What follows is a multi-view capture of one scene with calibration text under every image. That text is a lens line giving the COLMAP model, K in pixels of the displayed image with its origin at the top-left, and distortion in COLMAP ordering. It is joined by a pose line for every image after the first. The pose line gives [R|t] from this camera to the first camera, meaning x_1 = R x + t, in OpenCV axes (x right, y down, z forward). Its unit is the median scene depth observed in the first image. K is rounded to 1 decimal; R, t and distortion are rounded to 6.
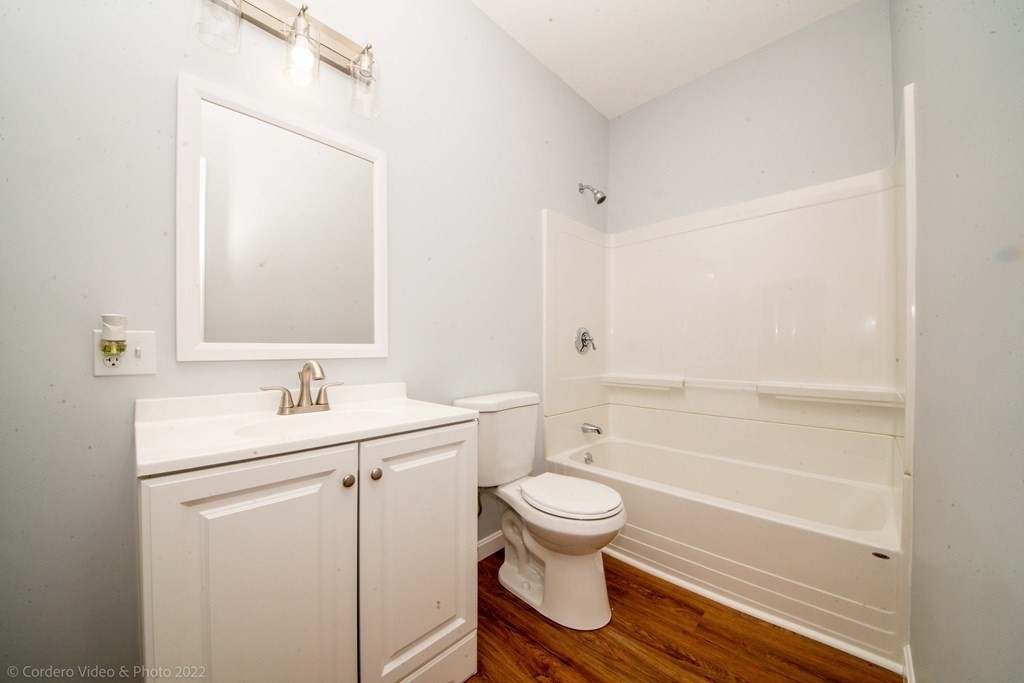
lens RADIAL K [[361.8, 0, 508.5], [0, 361.8, 347.6], [0, 0, 1]] dist [0.006007, -0.009604]
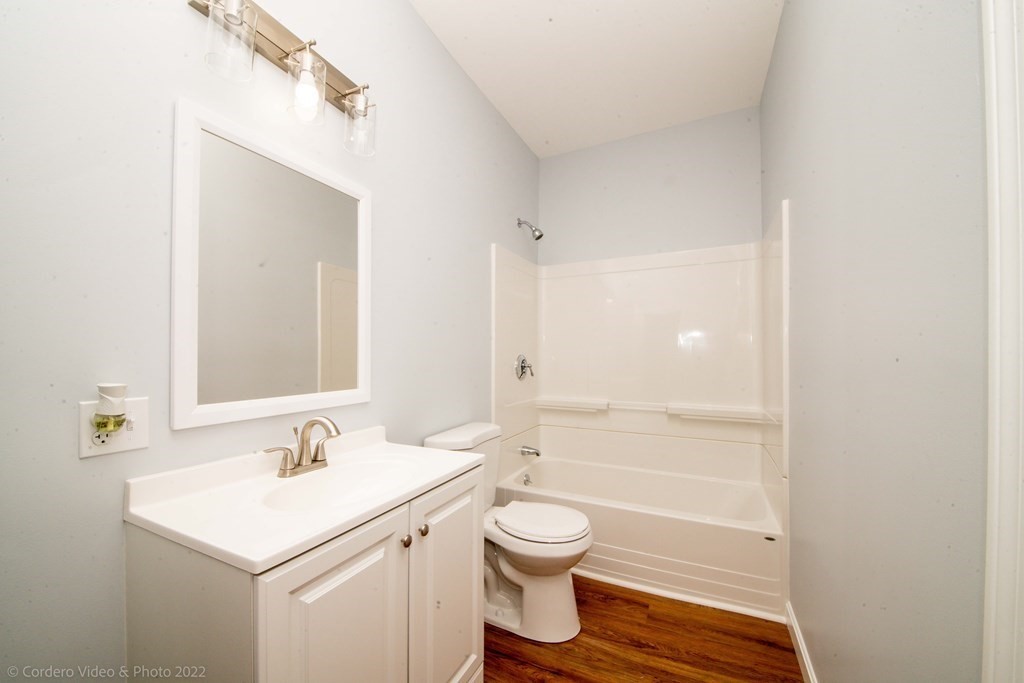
lens RADIAL K [[380.9, 0, 511.2], [0, 380.9, 349.5], [0, 0, 1]] dist [0.007842, -0.012001]
pose [[0.953203, 0.005889, 0.302273, -0.291519], [-0.000866, 0.999859, -0.016747, -0.098364], [-0.302329, 0.015701, 0.953074, -0.084843]]
